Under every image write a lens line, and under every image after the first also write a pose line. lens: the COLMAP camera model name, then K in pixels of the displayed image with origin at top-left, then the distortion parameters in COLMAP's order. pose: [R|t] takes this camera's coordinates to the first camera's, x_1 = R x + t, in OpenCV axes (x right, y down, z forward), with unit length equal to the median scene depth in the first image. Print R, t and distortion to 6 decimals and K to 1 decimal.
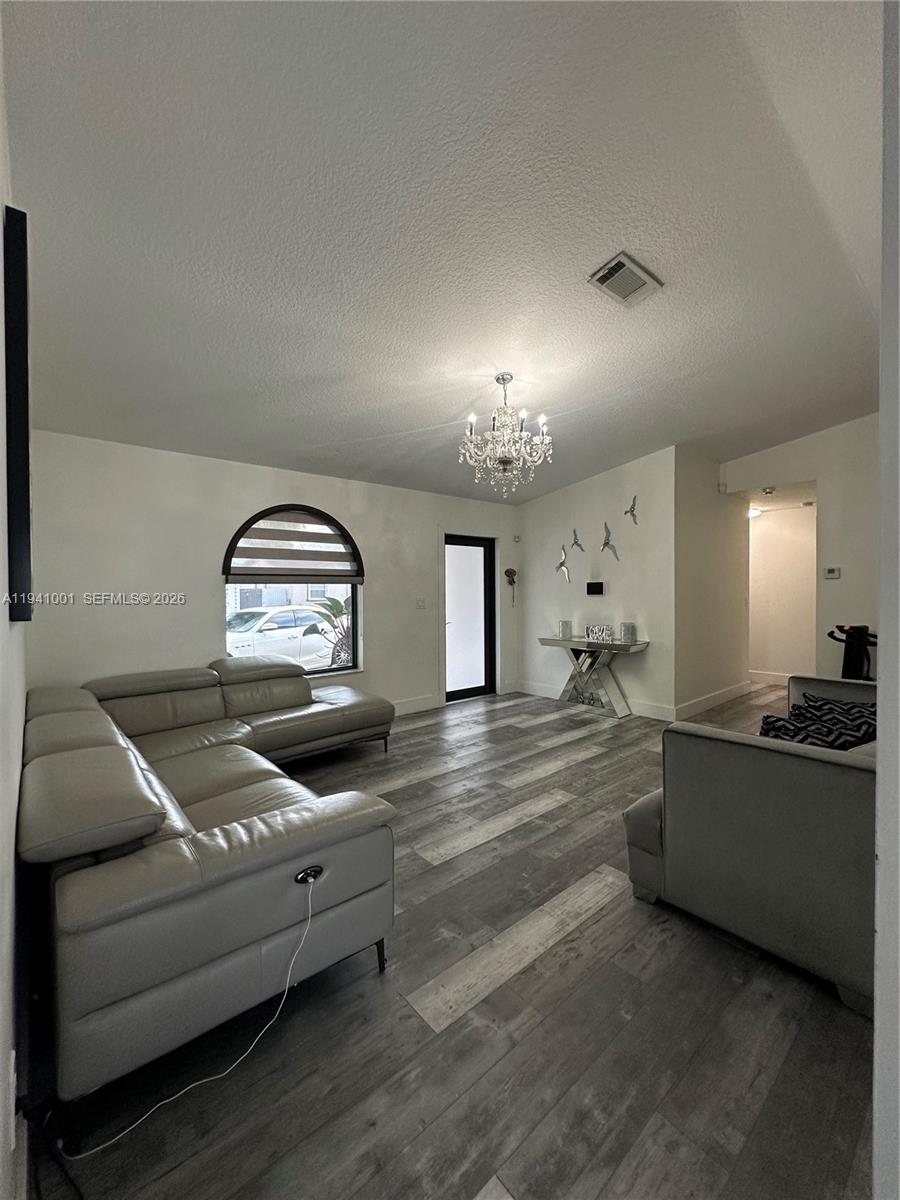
lens RADIAL K [[480.8, 0, 450.0], [0, 480.8, 600.0], [0, 0, 1]] dist [0.000871, 0.000165]
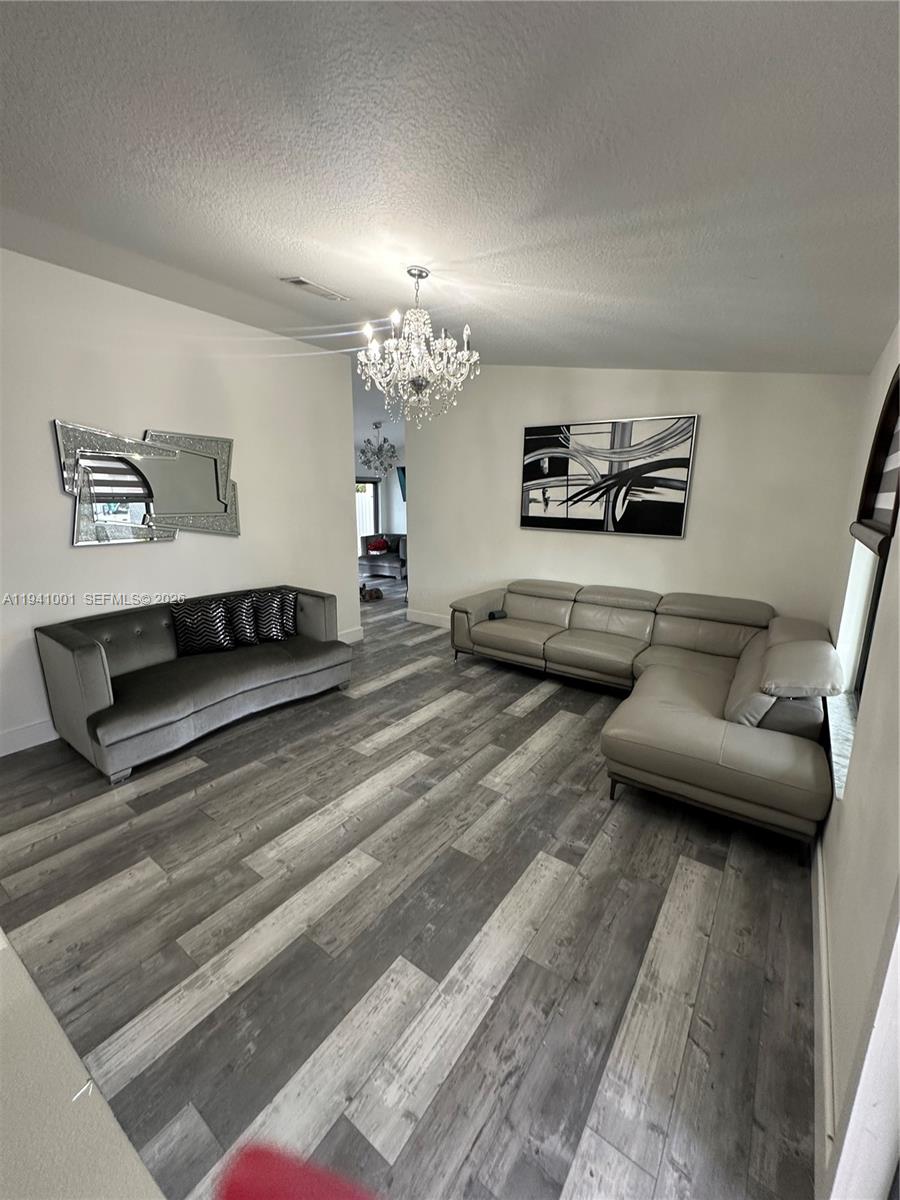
lens RADIAL K [[480.8, 0, 450.0], [0, 480.8, 600.0], [0, 0, 1]] dist [0.000871, 0.000165]
pose [[-0.972527, 0.053219, -0.226626, 0.260191], [-0.001375, 0.972187, 0.234200, -0.119147], [0.232786, 0.228078, -0.945405, 1.835916]]
